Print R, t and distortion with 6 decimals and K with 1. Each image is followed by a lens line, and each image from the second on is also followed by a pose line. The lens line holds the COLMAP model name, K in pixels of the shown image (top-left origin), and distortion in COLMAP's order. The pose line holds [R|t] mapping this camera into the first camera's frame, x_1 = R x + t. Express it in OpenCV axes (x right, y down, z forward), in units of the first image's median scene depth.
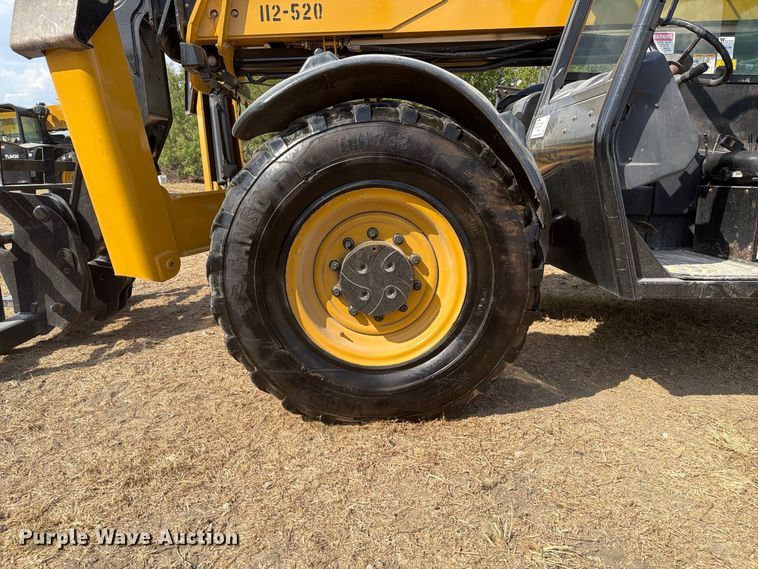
lens RADIAL K [[553.3, 0, 357.1], [0, 553.3, 281.9], [0, 0, 1]] dist [0.056023, -0.072176]
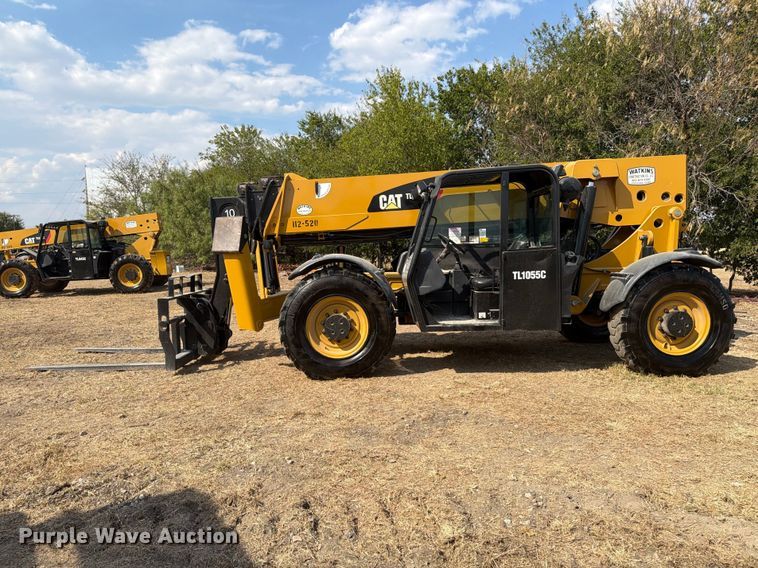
lens RADIAL K [[779.9, 0, 397.0], [0, 779.9, 282.4], [0, 0, 1]] dist [0.142847, -0.279279]
pose [[0.999359, -0.017505, 0.031216, 0.199919], [0.021289, 0.991883, -0.125359, 0.250659], [-0.028768, 0.125943, 0.991620, -2.744579]]
